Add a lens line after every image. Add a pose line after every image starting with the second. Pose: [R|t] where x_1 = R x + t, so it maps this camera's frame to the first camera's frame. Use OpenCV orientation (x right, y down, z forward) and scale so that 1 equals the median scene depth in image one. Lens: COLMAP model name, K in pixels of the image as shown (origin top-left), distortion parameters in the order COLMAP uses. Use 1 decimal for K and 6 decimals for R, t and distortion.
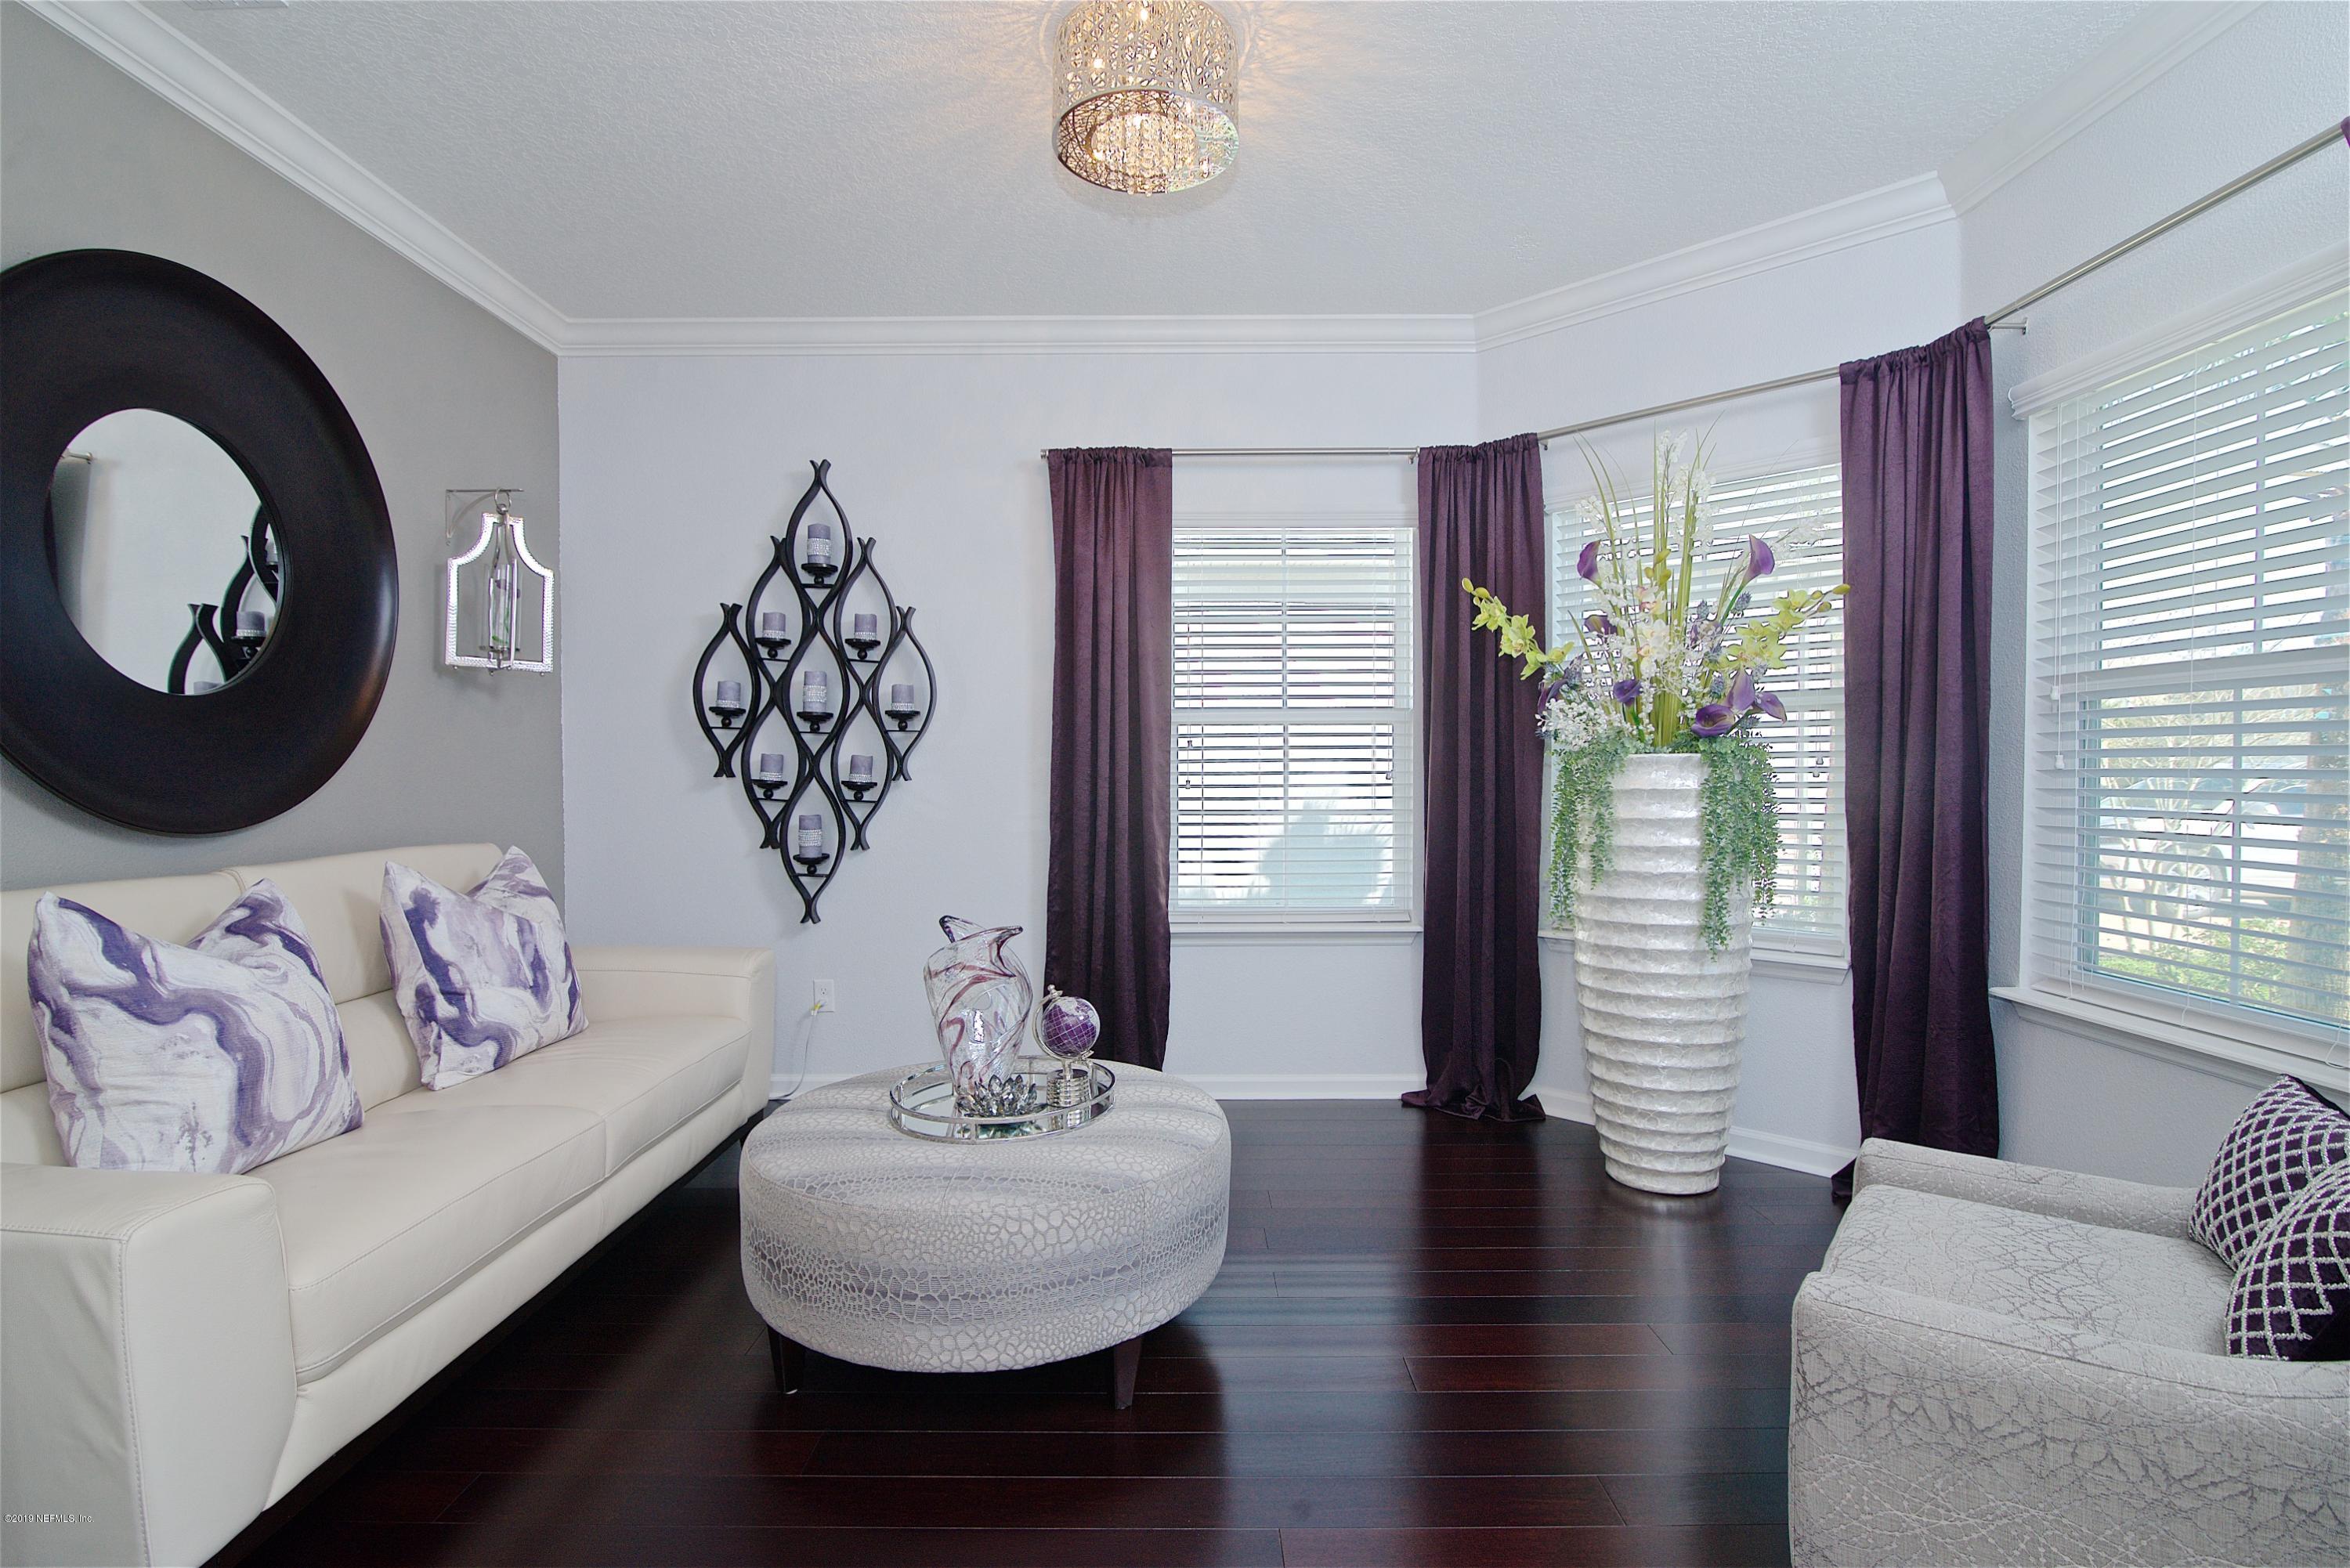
lens RADIAL K [[1114.7, 0, 1168.6], [0, 1114.7, 787.6], [0, 0, 1]] dist [-0.021392, 0.002260]
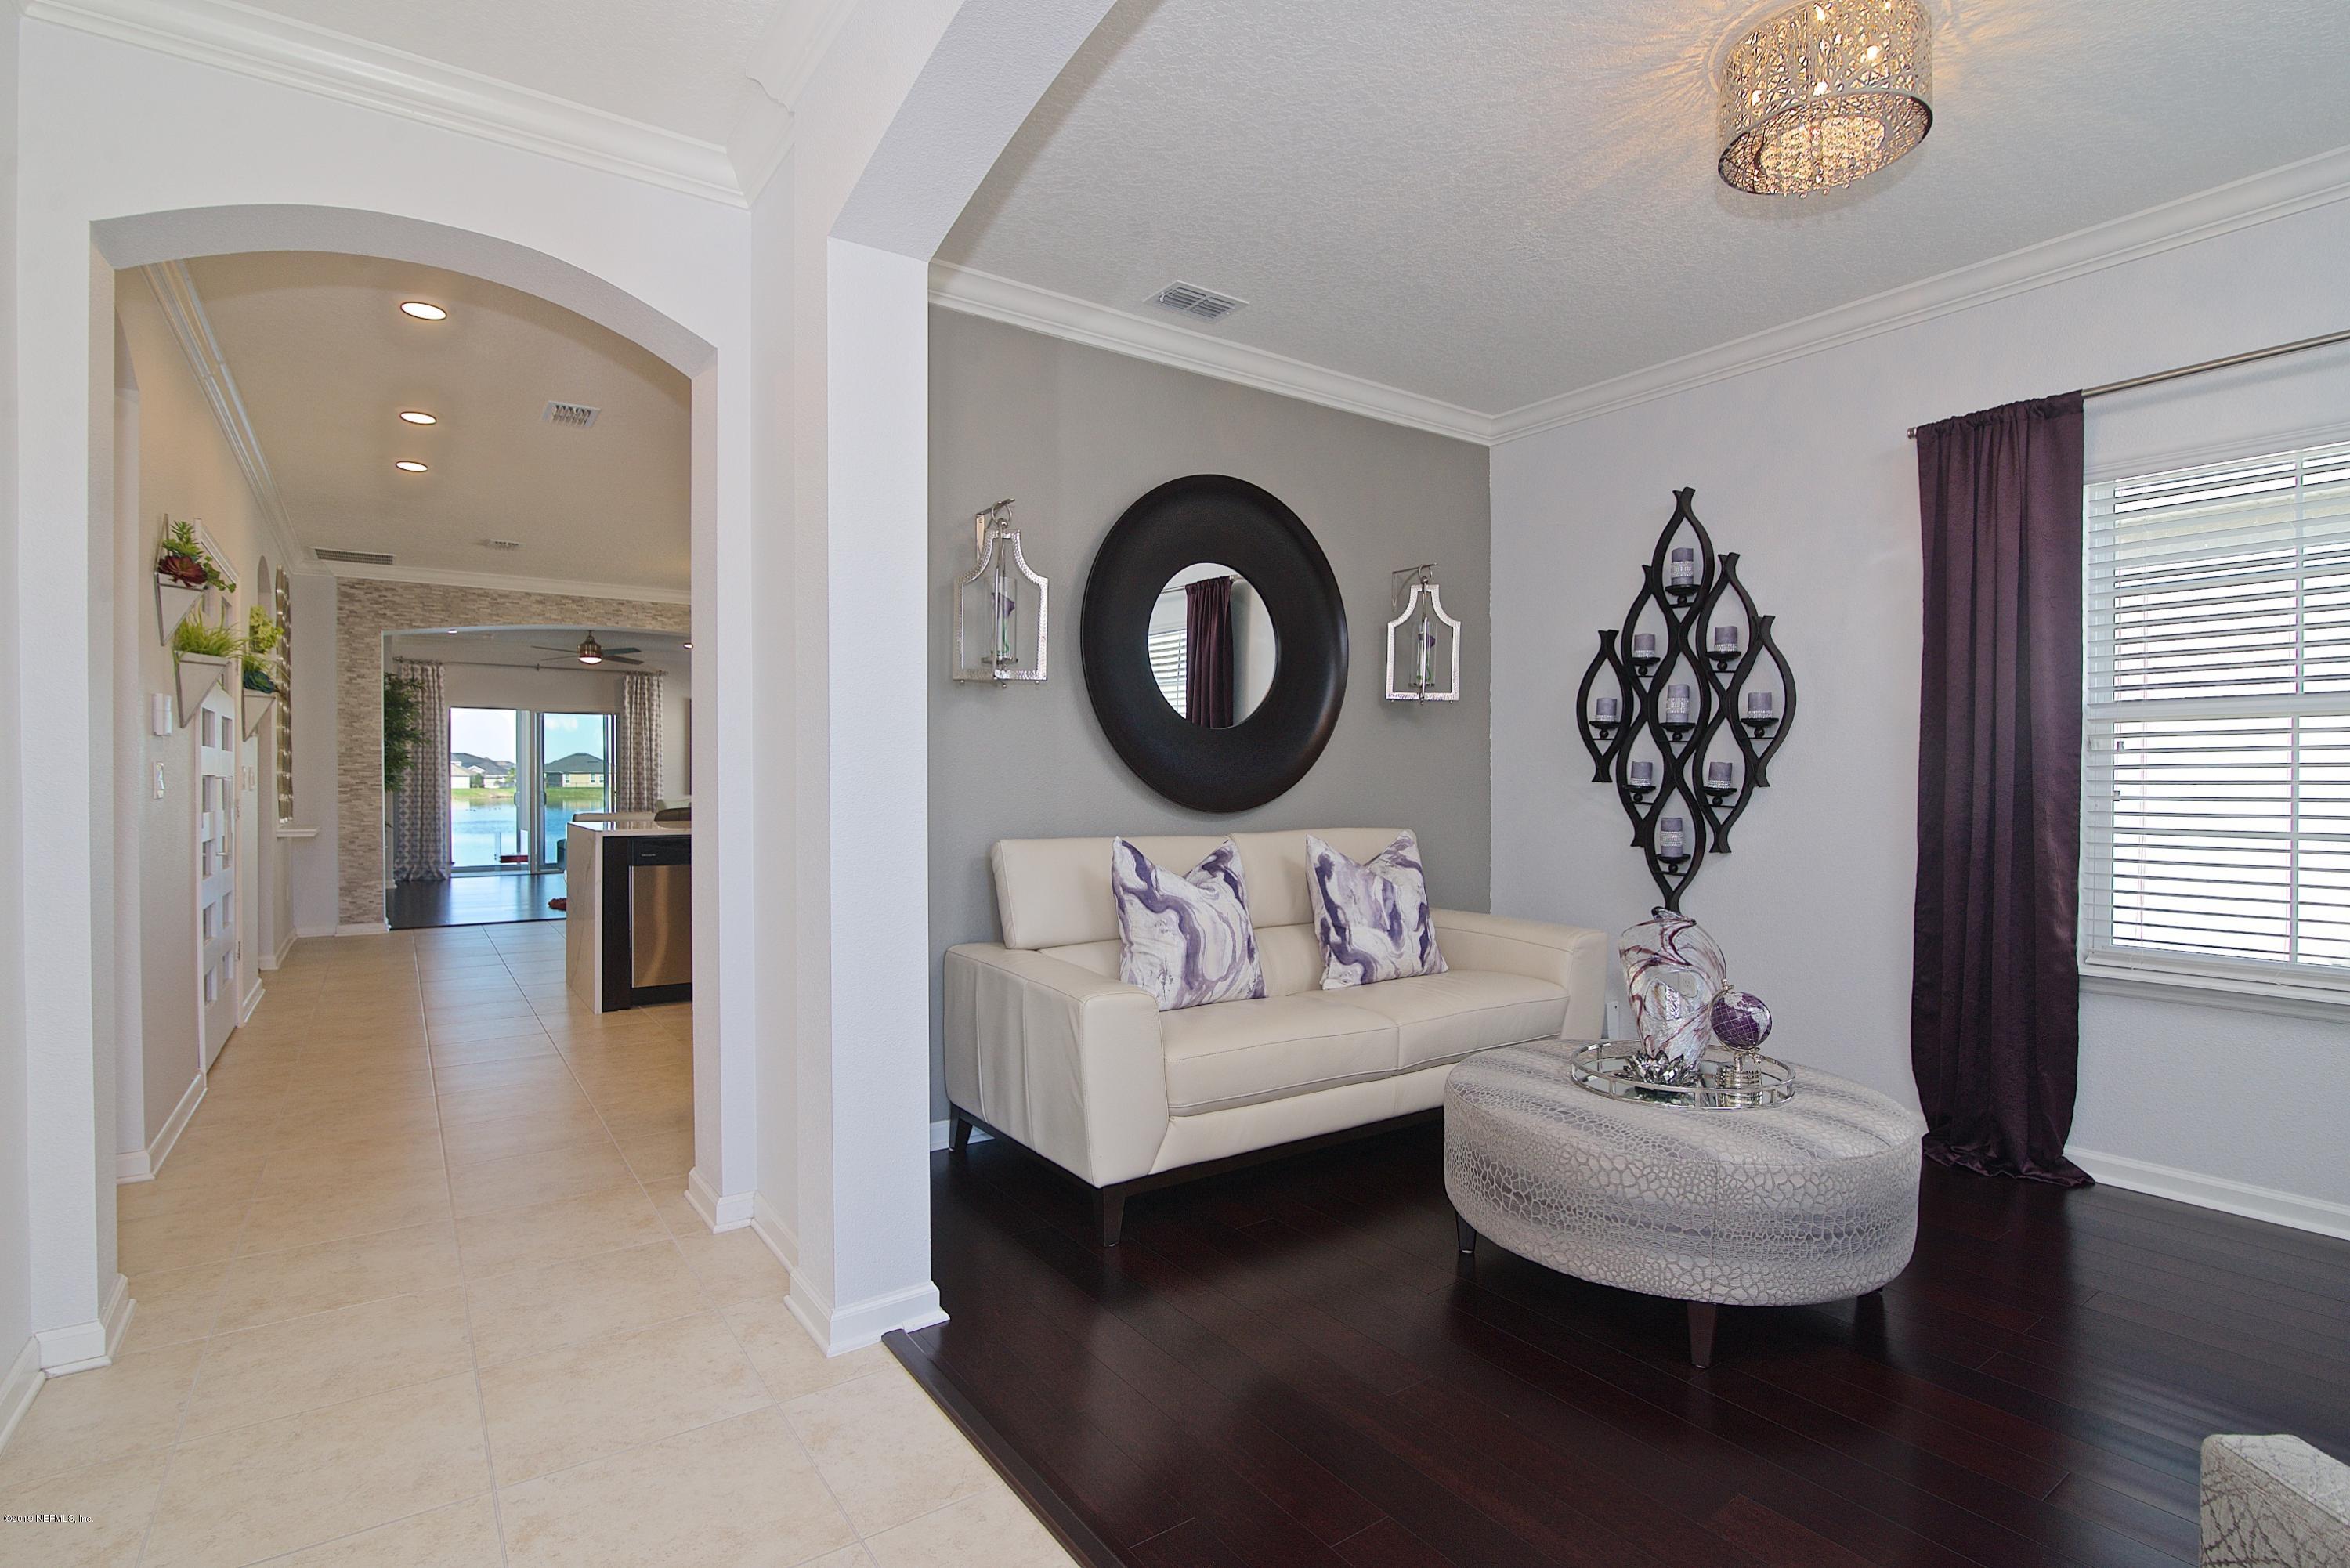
lens RADIAL K [[1183.8, 0, 1211.0], [0, 1183.8, 799.1], [0, 0, 1]] dist [-0.020346, 0.003349]
pose [[0.577797, 0.017365, -0.815996, 0.507222], [-0.017571, 0.999807, 0.008835, 0.005806], [0.815991, 0.009233, 0.577991, -0.043961]]
